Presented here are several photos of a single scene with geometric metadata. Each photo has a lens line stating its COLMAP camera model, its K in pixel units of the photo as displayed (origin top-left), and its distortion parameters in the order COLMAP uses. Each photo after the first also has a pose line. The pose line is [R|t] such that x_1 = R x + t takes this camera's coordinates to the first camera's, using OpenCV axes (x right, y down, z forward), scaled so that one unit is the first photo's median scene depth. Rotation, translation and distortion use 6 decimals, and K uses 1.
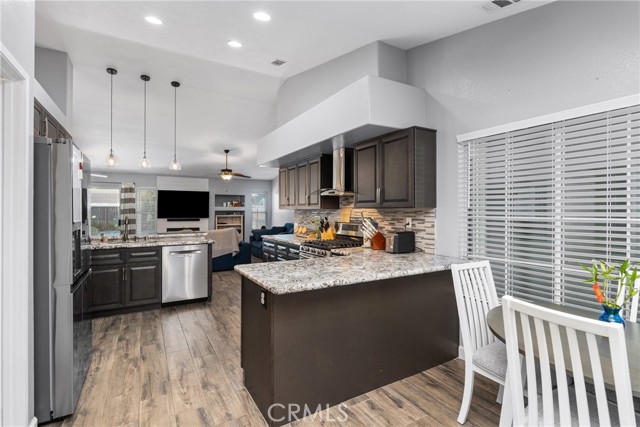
lens RADIAL K [[302.9, 0, 322.2], [0, 302.9, 211.3], [0, 0, 1]] dist [-0.000618, -0.000121]
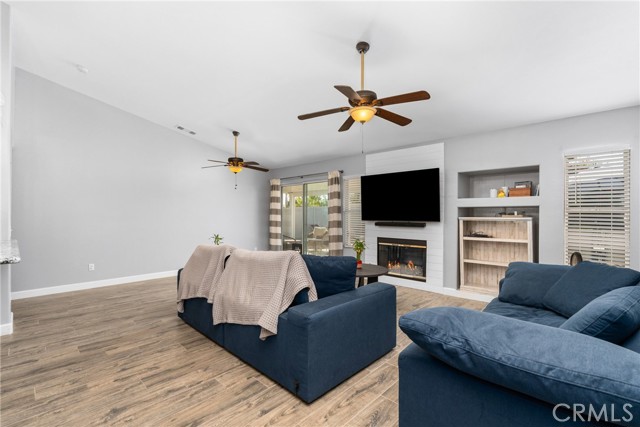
lens RADIAL K [[288.3, 0, 320.0], [0, 288.3, 213.5], [0, 0, 1]] dist [-0.001654, -0.000266]
pose [[0.271766, -0.006693, -0.962340, 0.015504], [-0.001100, 0.999973, -0.007266, 0.012554], [0.962363, 0.003033, 0.271751, 0.752741]]
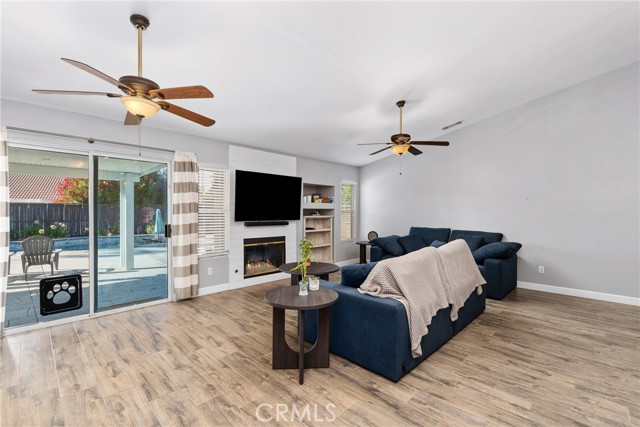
lens RADIAL K [[288.3, 0, 320.0], [0, 288.3, 213.5], [0, 0, 1]] dist [-0.001654, -0.000266]
pose [[0.963904, 0.000796, 0.266250, -0.534680], [-0.002278, 0.999984, 0.005258, 0.005396], [-0.266242, -0.005674, 0.963890, 0.458875]]
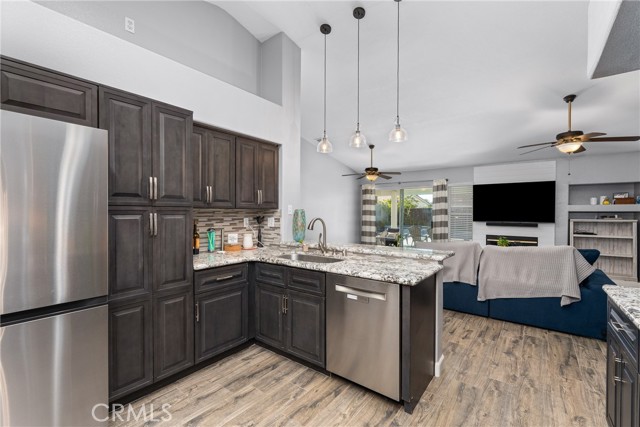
lens RADIAL K [[282.6, 0, 320.0], [0, 282.6, 213.5], [0, 0, 1]] dist [0.000635, -0.000029]
pose [[0.370234, 0.004212, -0.928929, -0.015732], [-0.001765, 0.999991, 0.003831, 0.001060], [0.928937, 0.000221, 0.370239, 0.368182]]
